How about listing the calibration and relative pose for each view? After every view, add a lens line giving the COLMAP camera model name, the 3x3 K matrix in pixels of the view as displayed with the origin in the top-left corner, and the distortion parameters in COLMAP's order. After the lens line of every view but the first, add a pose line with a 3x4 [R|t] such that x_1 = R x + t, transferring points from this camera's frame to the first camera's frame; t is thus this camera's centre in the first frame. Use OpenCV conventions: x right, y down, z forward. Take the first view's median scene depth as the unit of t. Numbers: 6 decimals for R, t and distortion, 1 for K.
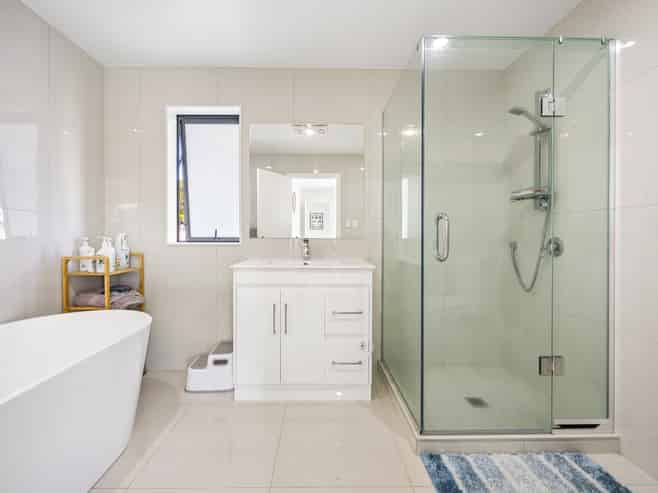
lens RADIAL K [[291.5, 0, 332.6], [0, 291.5, 236.0], [0, 0, 1]] dist [0.001759, 0.000184]
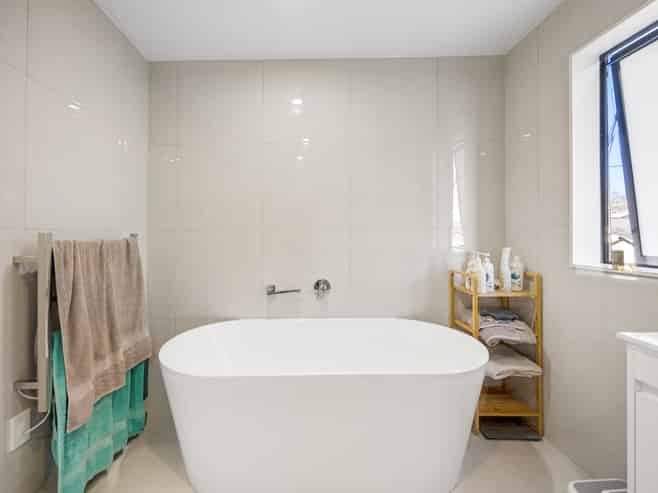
lens RADIAL K [[291.5, 0, 332.6], [0, 291.5, 236.0], [0, 0, 1]] dist [0.001759, 0.000184]
pose [[0.009786, 0.000995, -0.999952, 0.086106], [-0.008326, 0.999965, 0.000914, -0.040469], [0.999917, 0.008317, 0.009794, 0.533470]]
